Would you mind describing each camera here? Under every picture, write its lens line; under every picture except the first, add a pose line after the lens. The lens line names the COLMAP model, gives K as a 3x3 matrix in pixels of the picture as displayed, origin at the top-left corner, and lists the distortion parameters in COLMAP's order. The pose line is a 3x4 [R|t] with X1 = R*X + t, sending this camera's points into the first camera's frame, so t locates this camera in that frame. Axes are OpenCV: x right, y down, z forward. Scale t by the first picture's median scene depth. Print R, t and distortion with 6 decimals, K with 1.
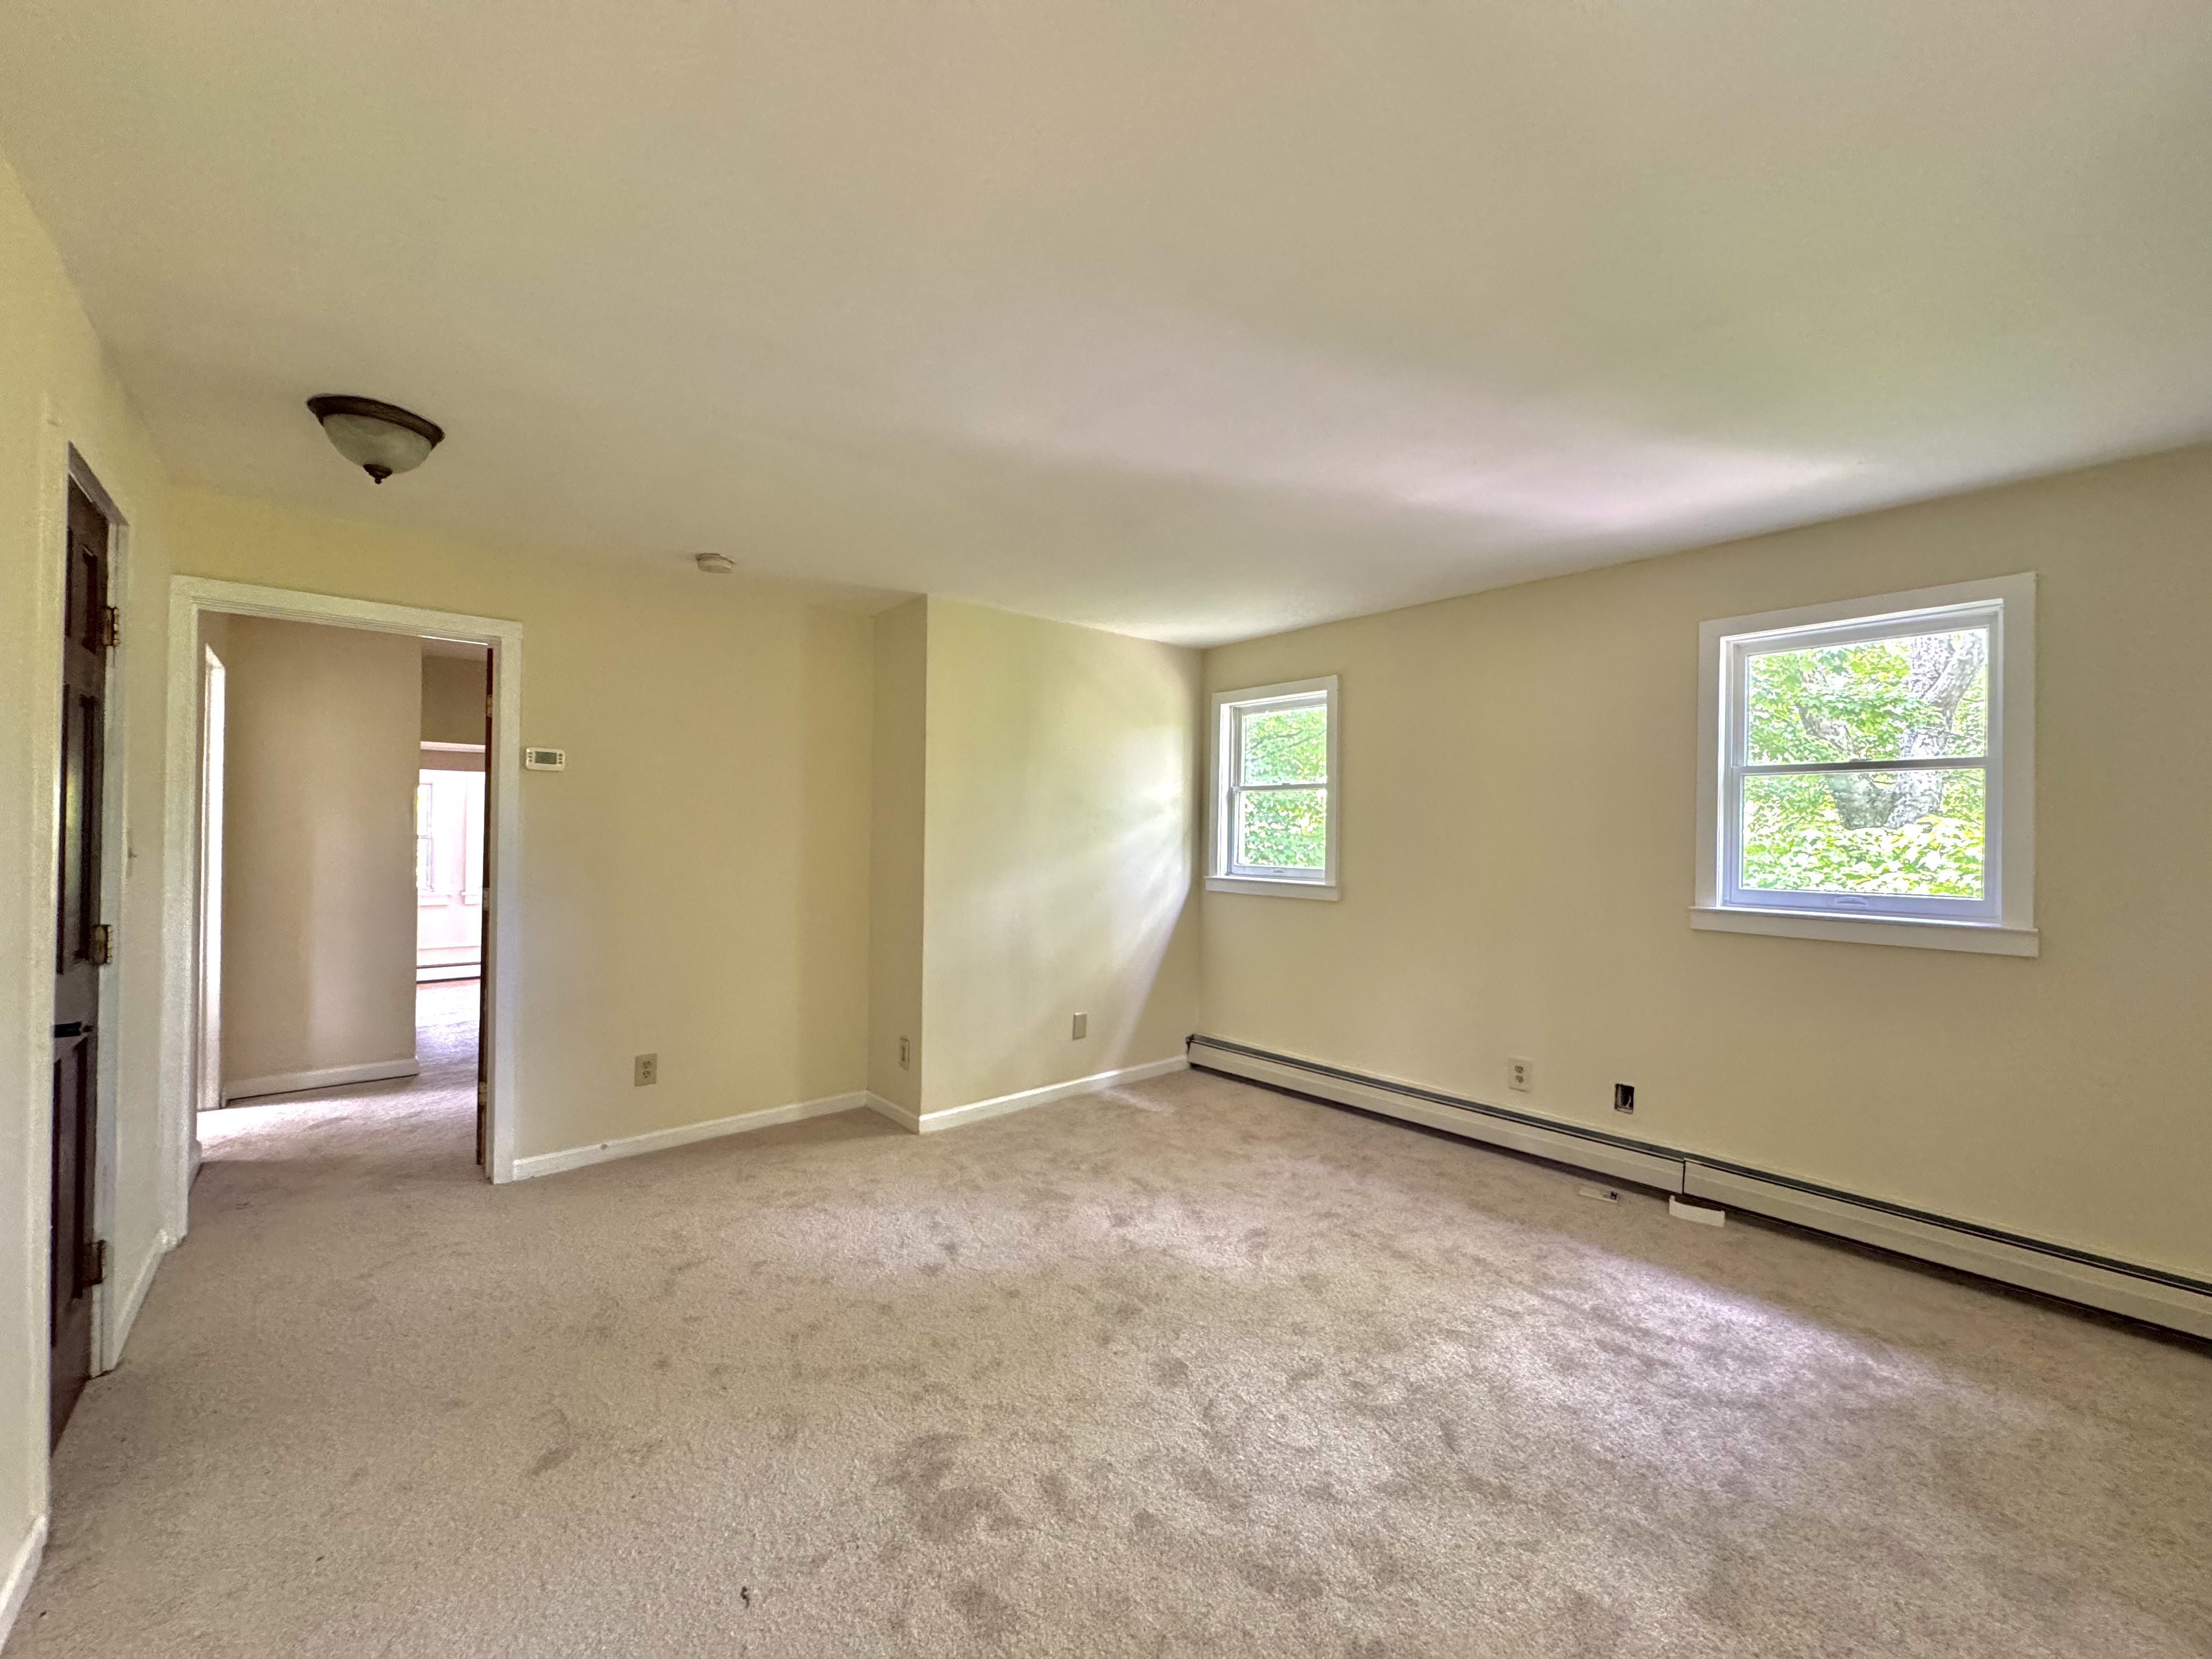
lens RADIAL K [[882.1, 0, 1105.4], [0, 882.1, 830.3], [0, 0, 1]] dist [-0.003481, 0.001428]
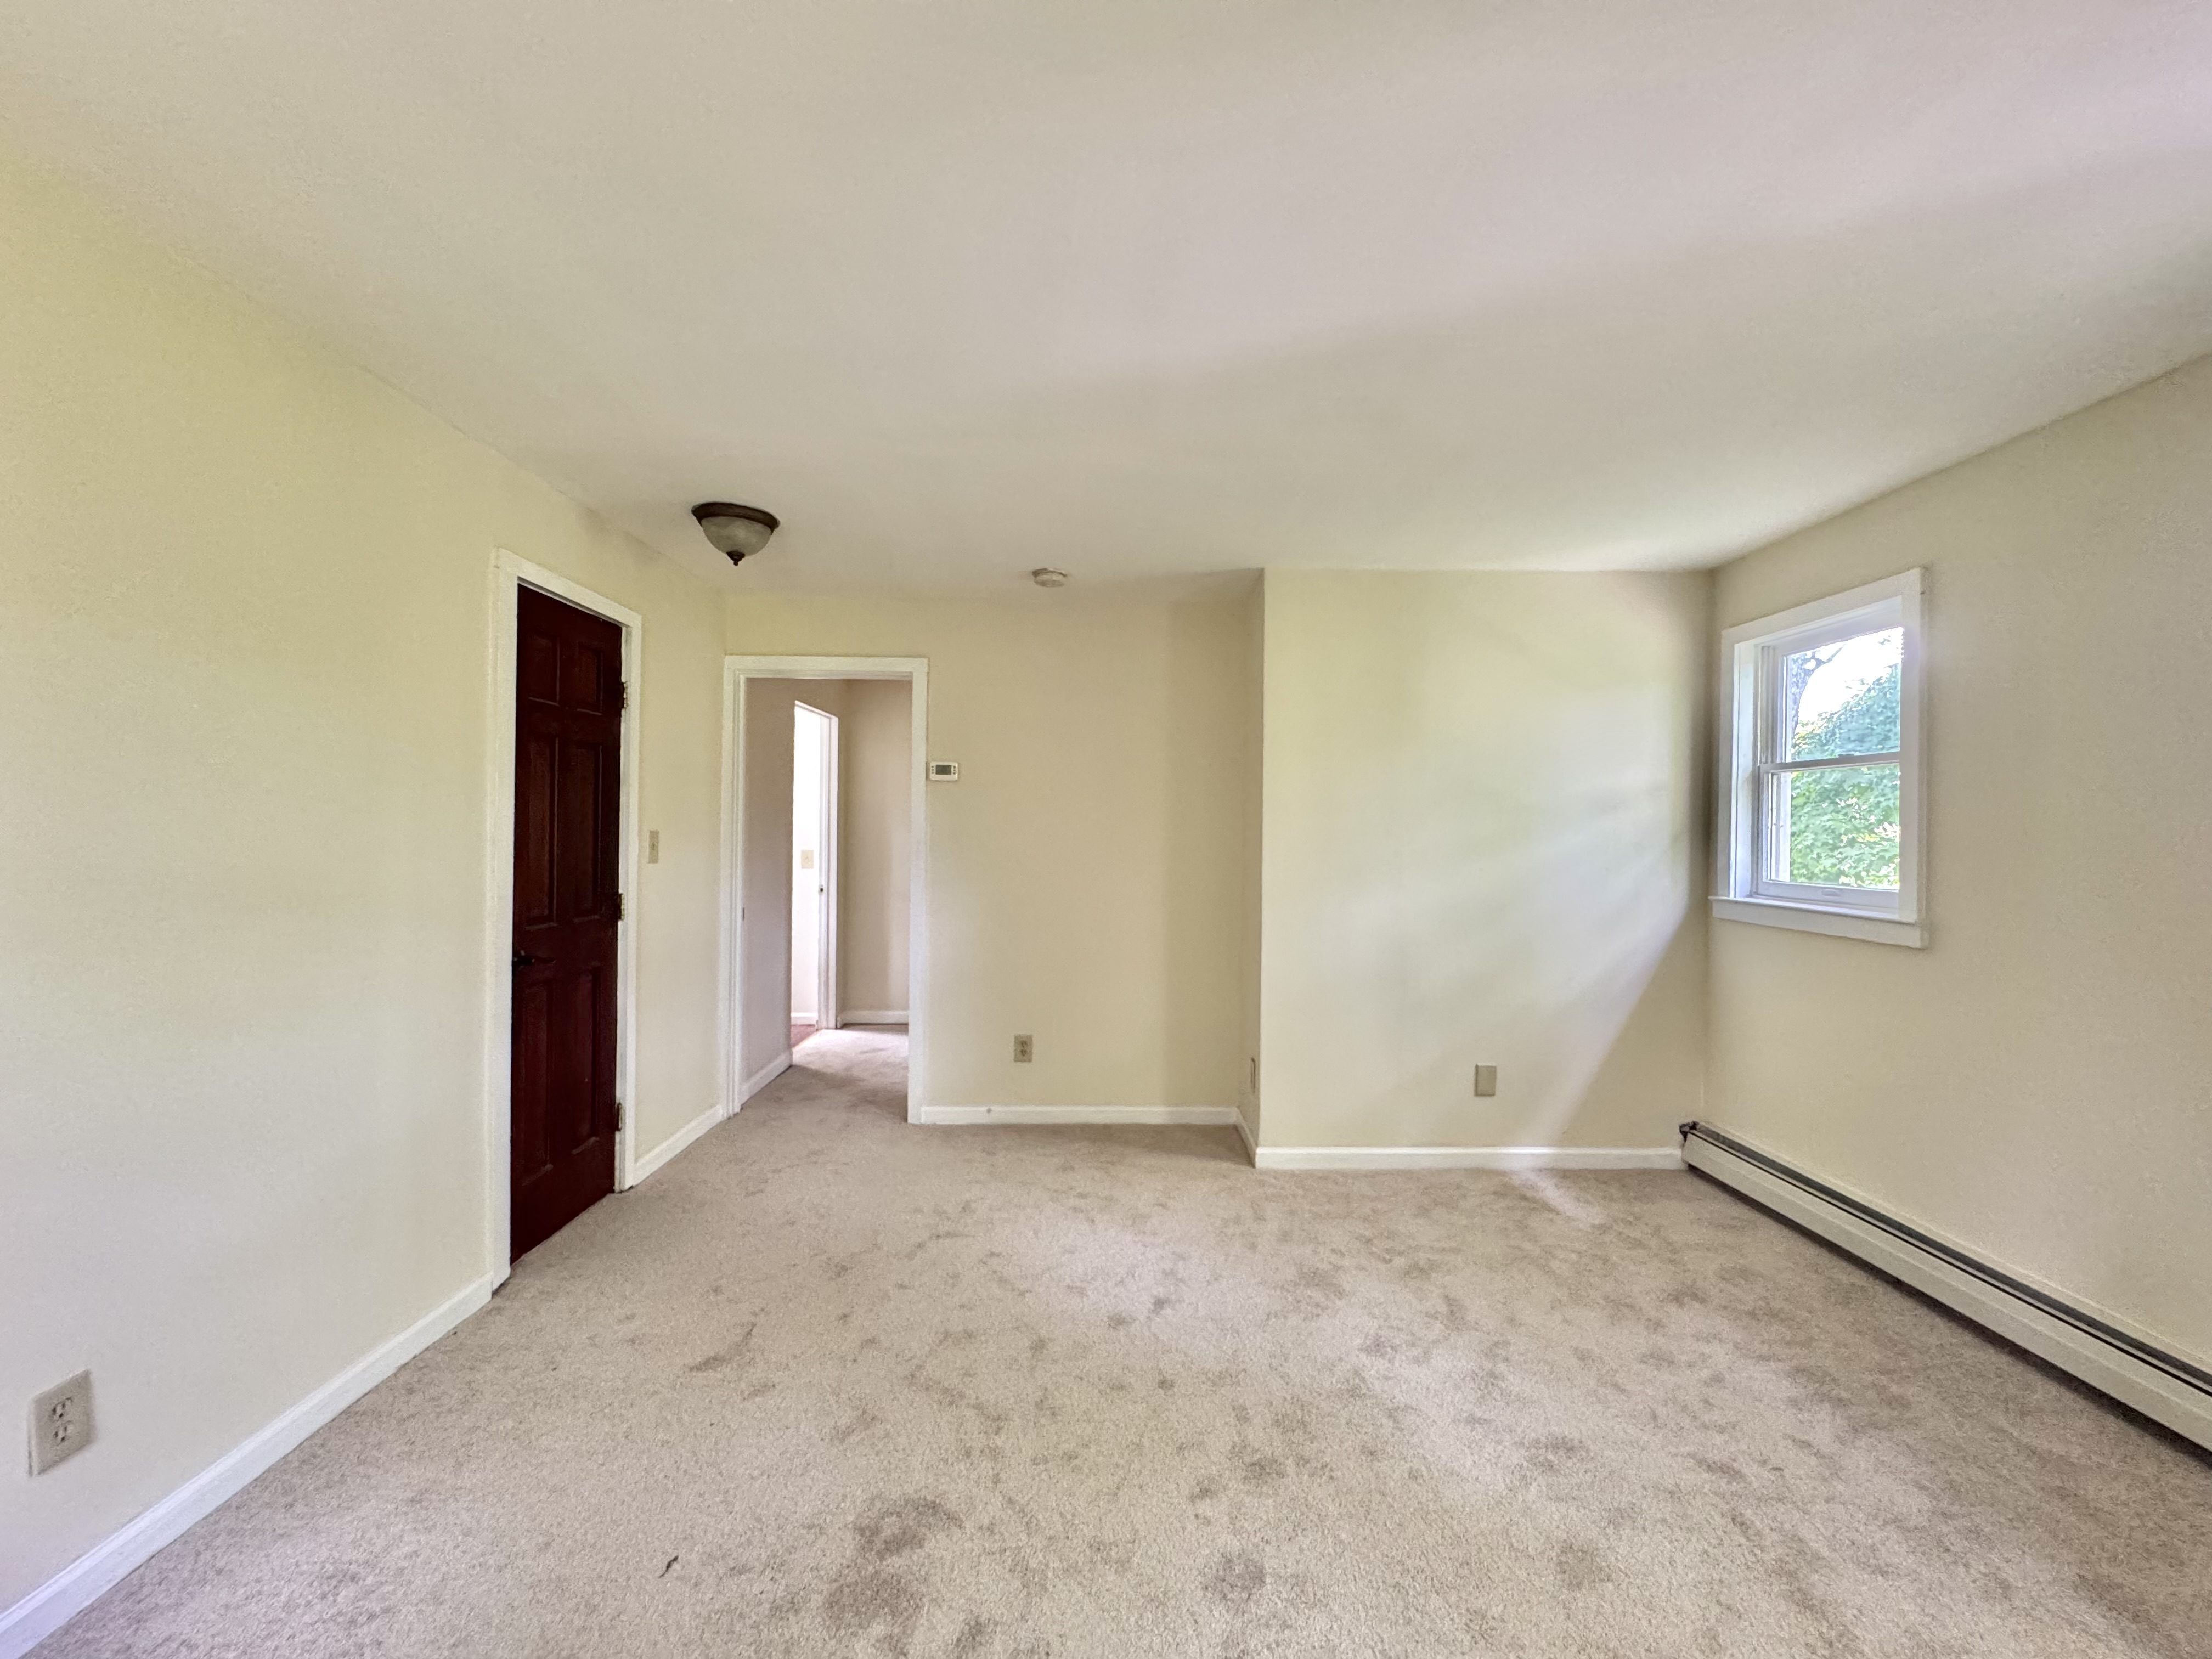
lens RADIAL K [[882.1, 0, 1102.6], [0, 882.1, 826.6], [0, 0, 1]] dist [-0.003481, 0.001428]
pose [[0.759110, -0.006522, -0.650929, 0.291940], [0.001058, 0.999961, -0.008786, 0.004295], [0.650961, 0.005981, 0.759087, 0.240035]]
